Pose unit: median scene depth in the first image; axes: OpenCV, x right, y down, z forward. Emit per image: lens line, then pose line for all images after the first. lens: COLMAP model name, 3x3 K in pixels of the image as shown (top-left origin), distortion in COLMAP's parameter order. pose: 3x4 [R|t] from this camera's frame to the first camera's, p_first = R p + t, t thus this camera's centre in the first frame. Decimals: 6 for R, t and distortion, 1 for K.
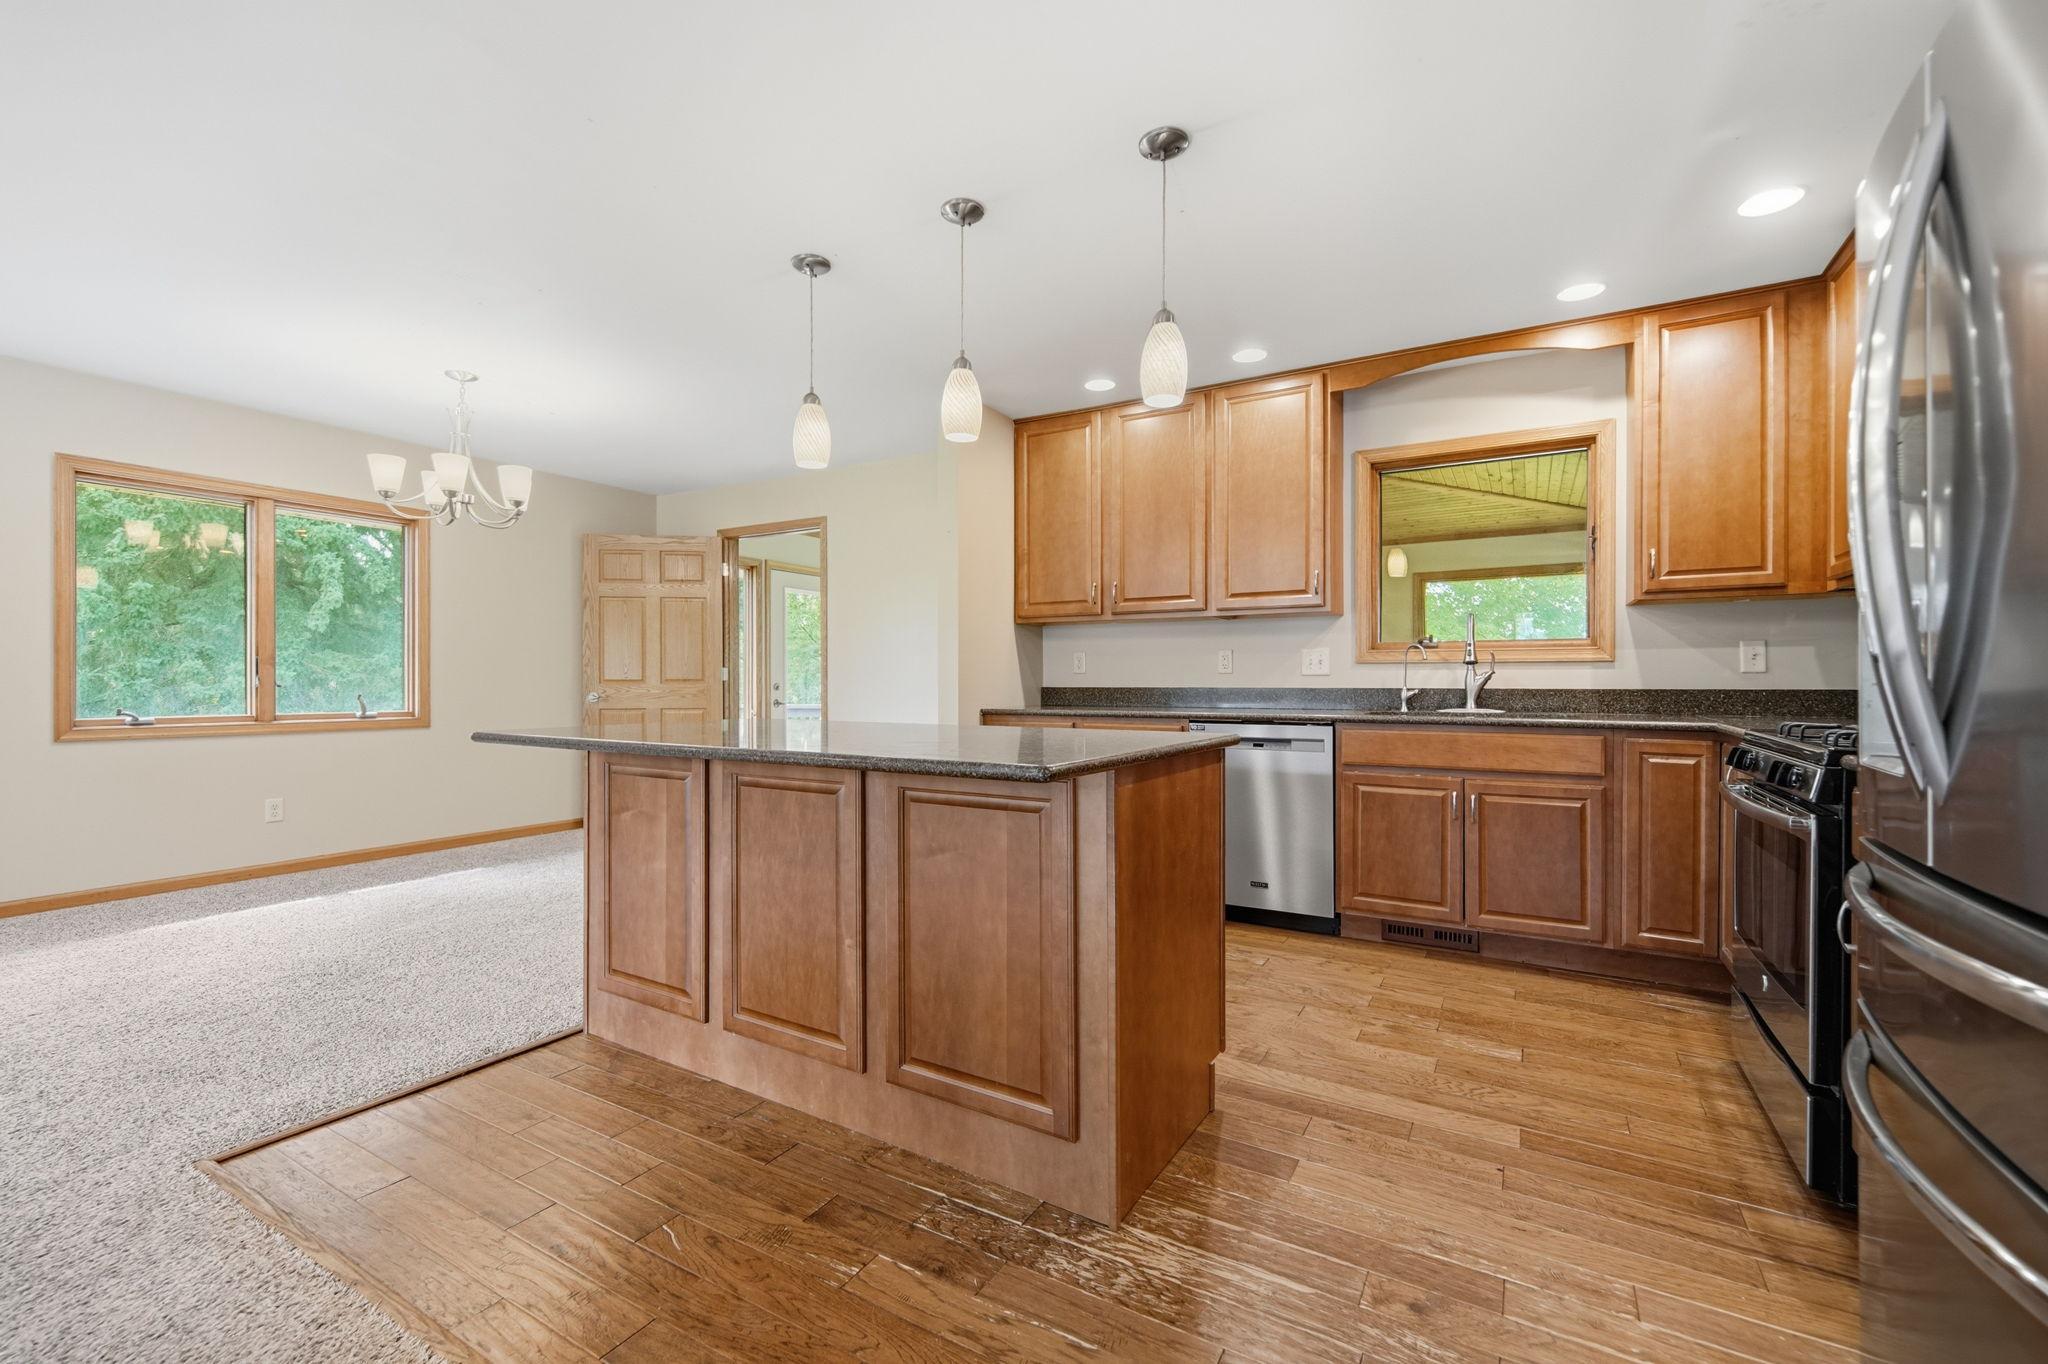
lens RADIAL K [[848.0, 0, 1026.6], [0, 848.0, 685.5], [0, 0, 1]] dist [0.003406, 0.000029]
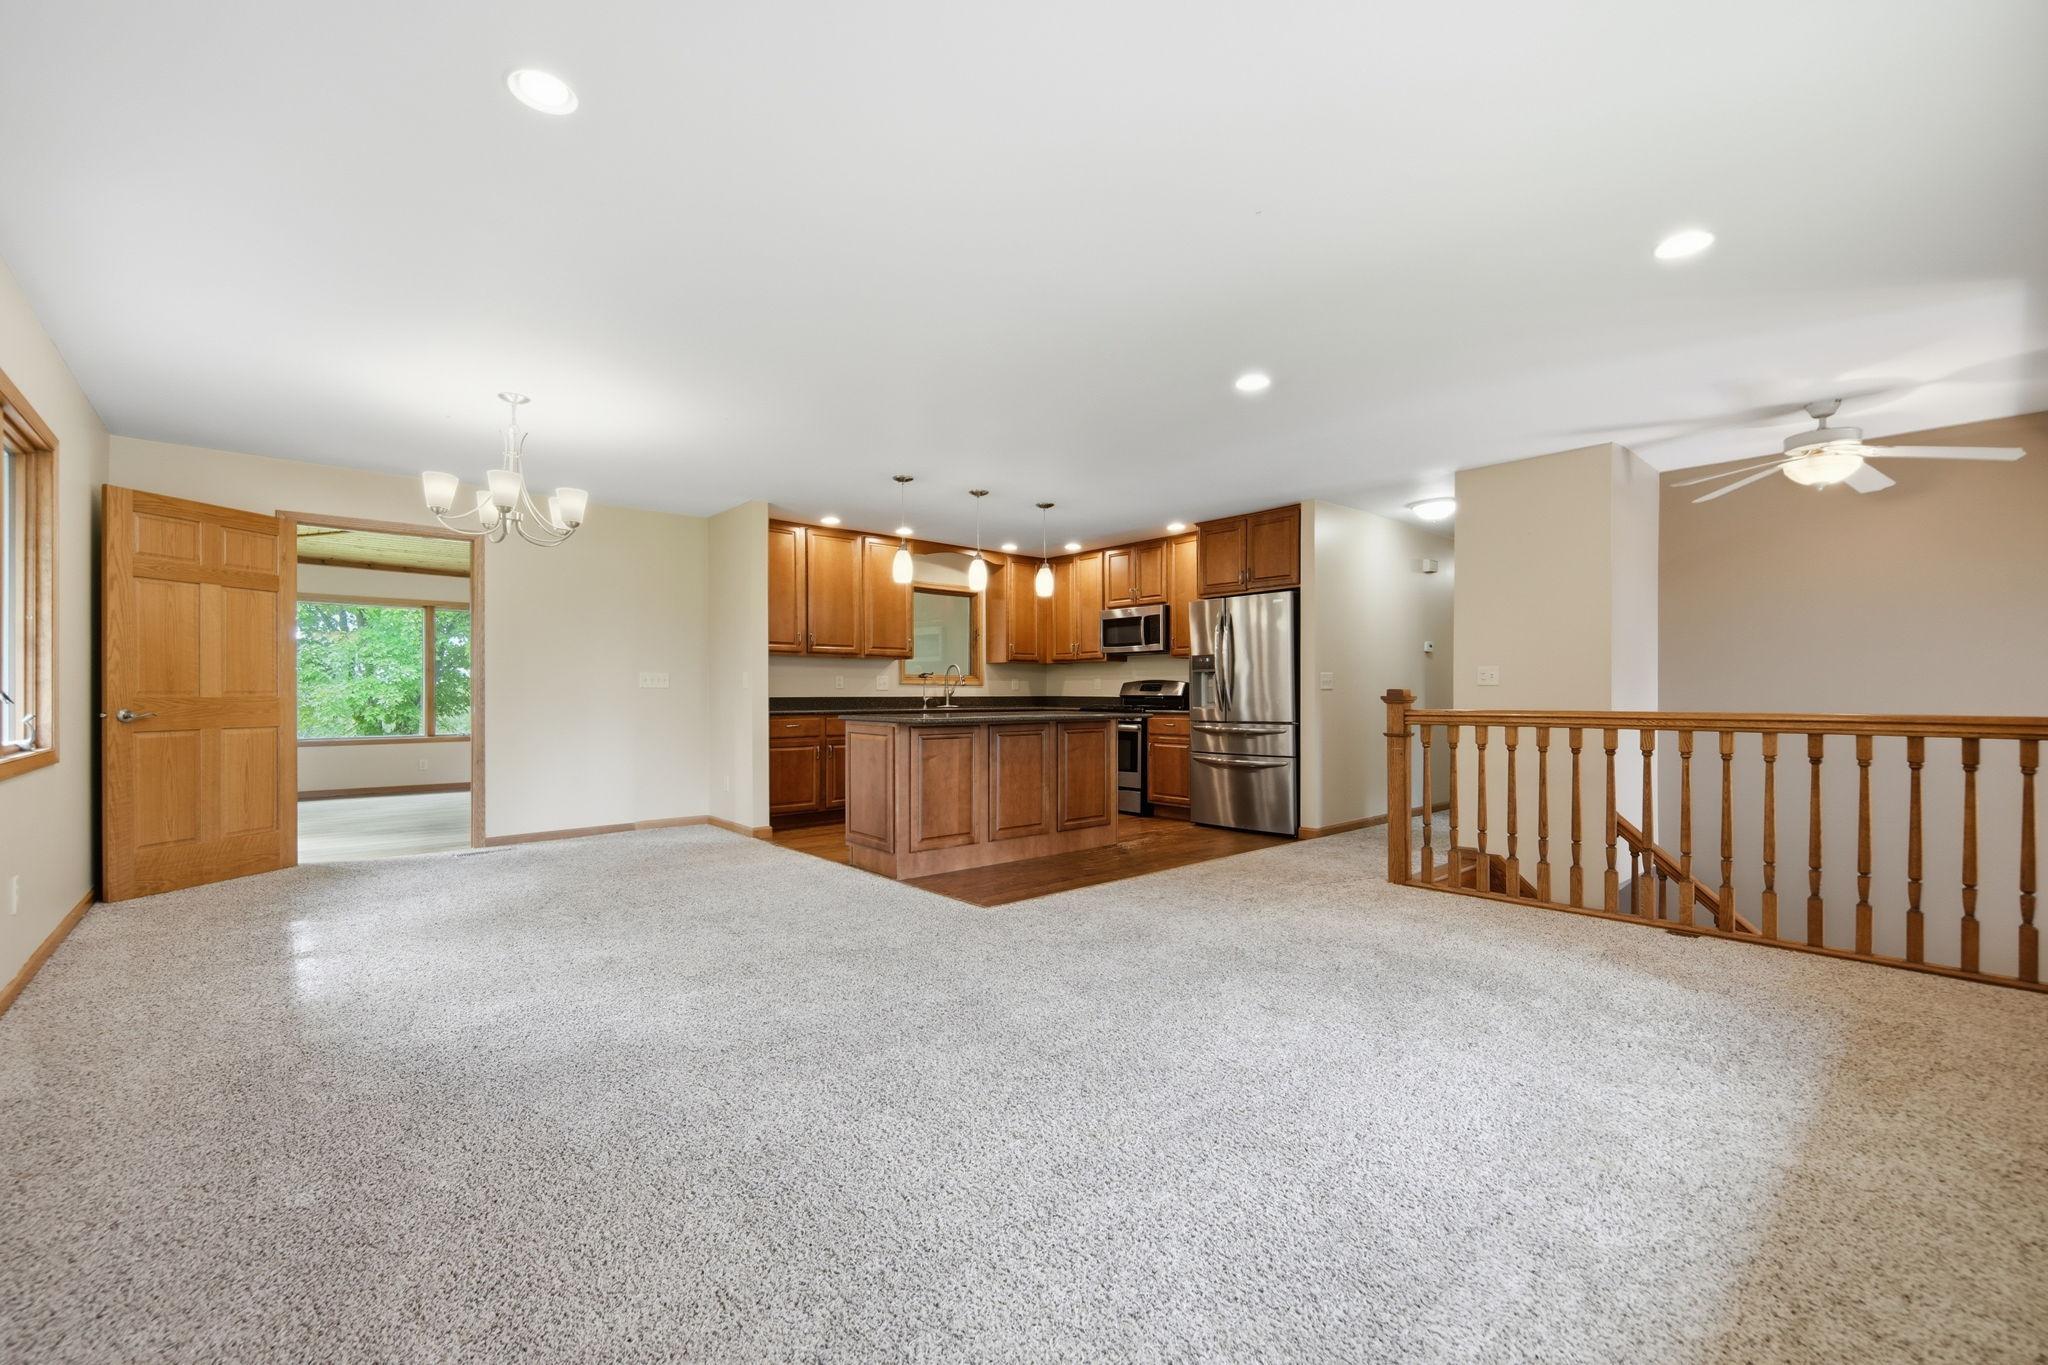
lens RADIAL K [[848.0, 0, 1025.6], [0, 848.0, 688.5], [0, 0, 1]] dist [0.003406, 0.000029]
pose [[0.320373, 0.004925, 0.947279, -1.530347], [0.001585, 0.999982, -0.005735, -0.004072], [-0.947290, 0.003339, 0.320360, 0.088585]]
